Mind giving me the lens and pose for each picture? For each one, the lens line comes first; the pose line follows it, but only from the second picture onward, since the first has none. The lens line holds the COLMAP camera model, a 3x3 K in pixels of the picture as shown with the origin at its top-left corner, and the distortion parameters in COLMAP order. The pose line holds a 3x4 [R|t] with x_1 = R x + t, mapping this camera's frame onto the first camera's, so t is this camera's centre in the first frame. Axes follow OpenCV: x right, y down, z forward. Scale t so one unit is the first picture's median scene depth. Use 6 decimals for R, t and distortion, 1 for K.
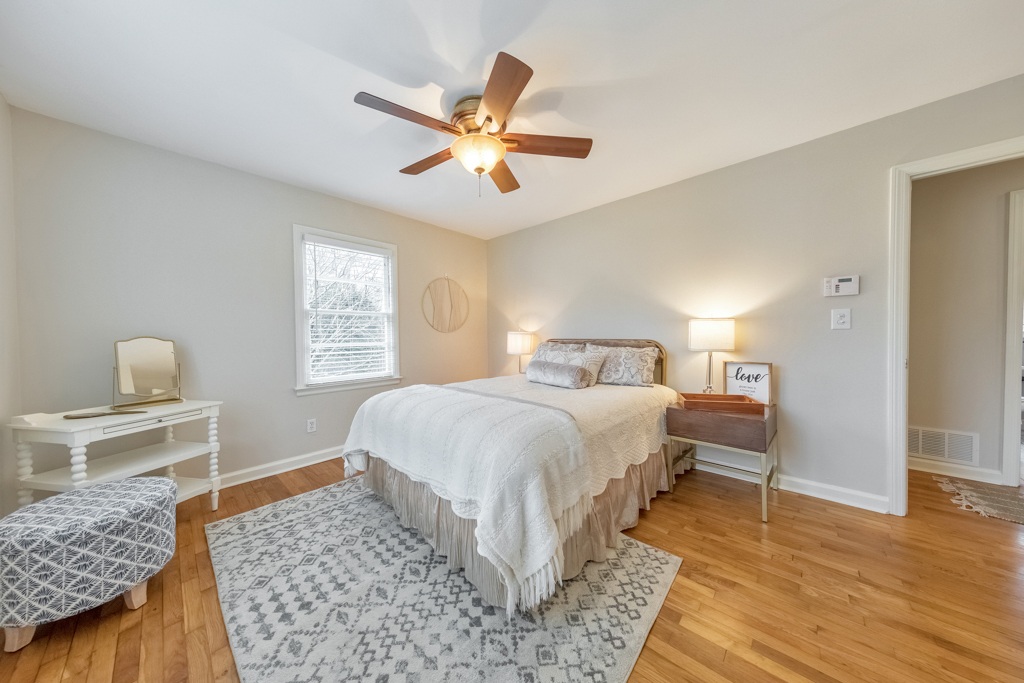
lens RADIAL K [[324.8, 0, 513.9], [0, 324.8, 340.3], [0, 0, 1]] dist [0.002028, 0.000081]
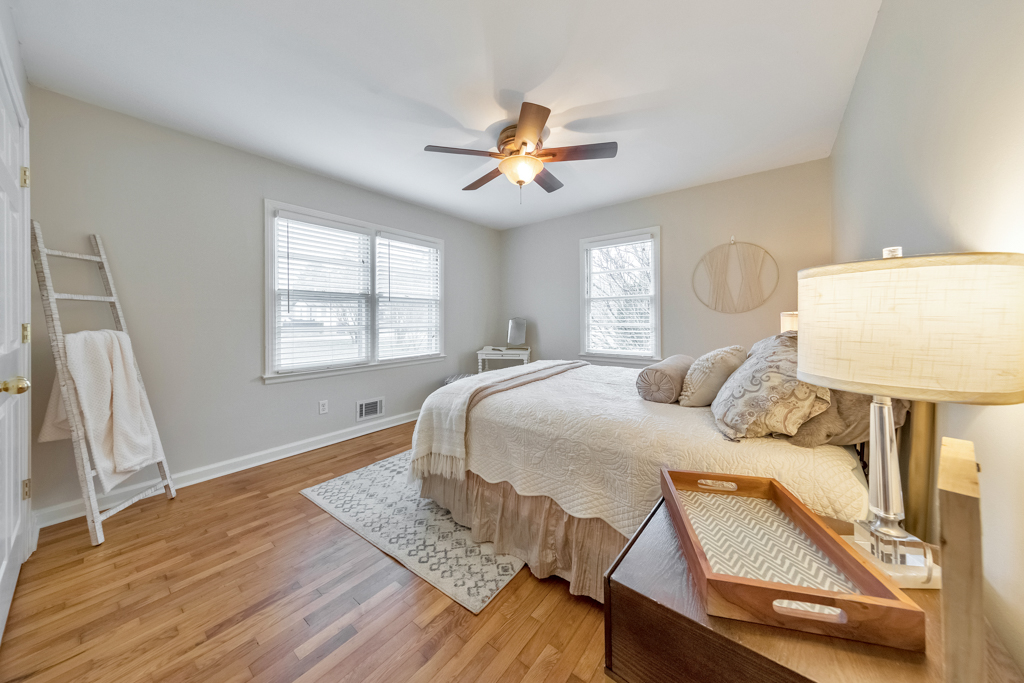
lens RADIAL K [[332.5, 0, 514.6], [0, 332.5, 317.1], [0, 0, 1]] dist [0.000361, 0.000009]
pose [[0.076095, 0.006021, -0.997082, 1.391217], [-0.009010, 0.999945, 0.005350, -0.034513], [0.997060, 0.008577, 0.076145, 1.093043]]
